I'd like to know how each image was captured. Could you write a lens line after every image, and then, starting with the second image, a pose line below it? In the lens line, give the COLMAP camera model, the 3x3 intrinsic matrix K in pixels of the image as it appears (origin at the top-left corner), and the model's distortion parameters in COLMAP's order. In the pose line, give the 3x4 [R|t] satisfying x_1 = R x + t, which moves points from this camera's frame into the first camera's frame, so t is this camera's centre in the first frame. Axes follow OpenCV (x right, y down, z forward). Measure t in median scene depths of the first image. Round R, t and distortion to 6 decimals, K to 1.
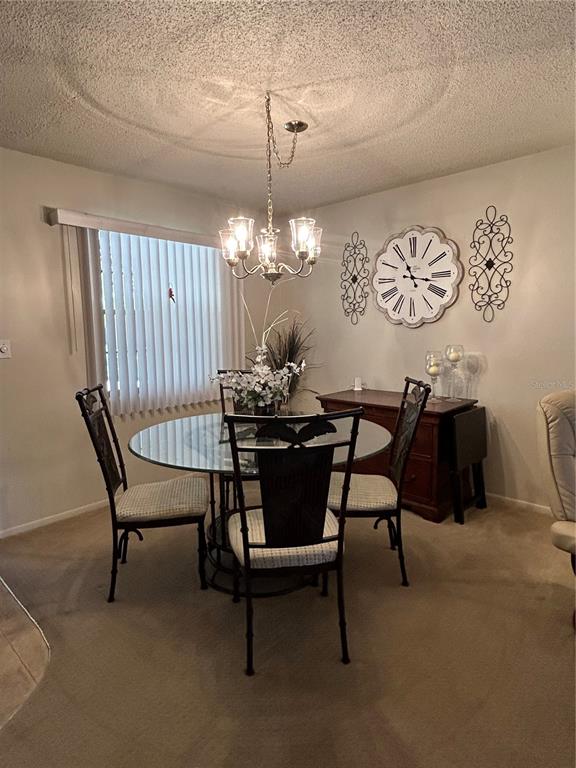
lens RADIAL K [[430.5, 0, 287.1], [0, 430.5, 385.0], [0, 0, 1]] dist [-0.001801, -0.000230]
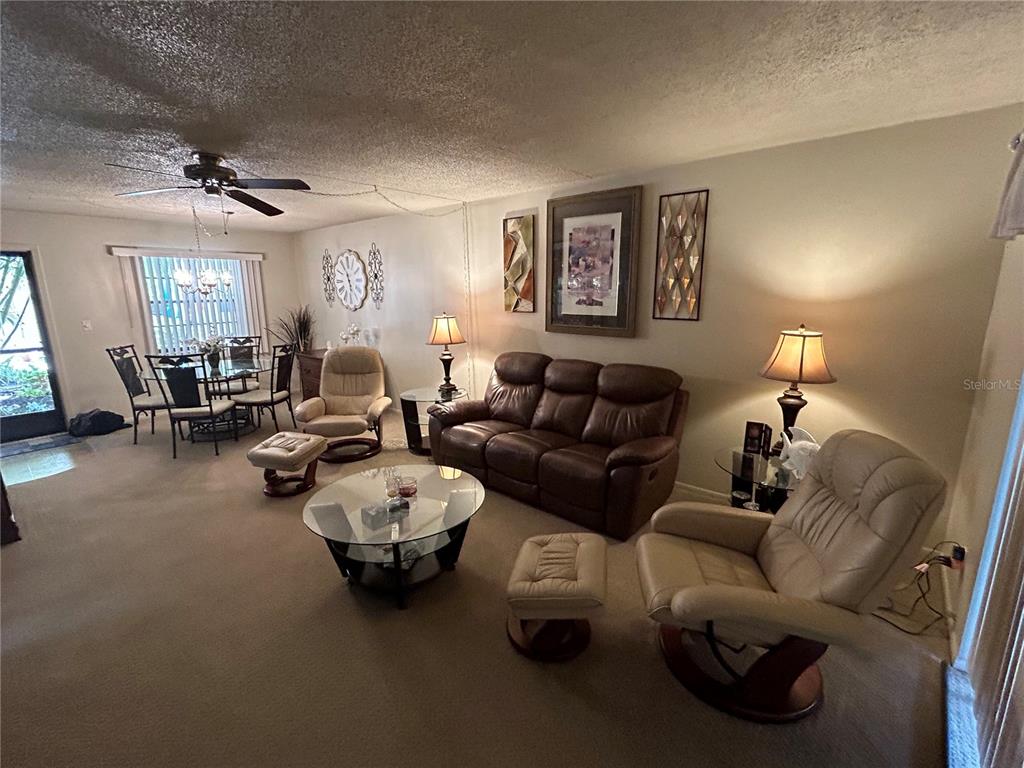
lens RADIAL K [[455.4, 0, 513.6], [0, 455.4, 383.2], [0, 0, 1]] dist [0.001025, 0.000118]
pose [[0.999471, -0.004209, 0.032264, 0.931060], [0.001723, 0.997052, 0.076705, 0.013980], [-0.032492, -0.076609, 0.996532, -0.870060]]
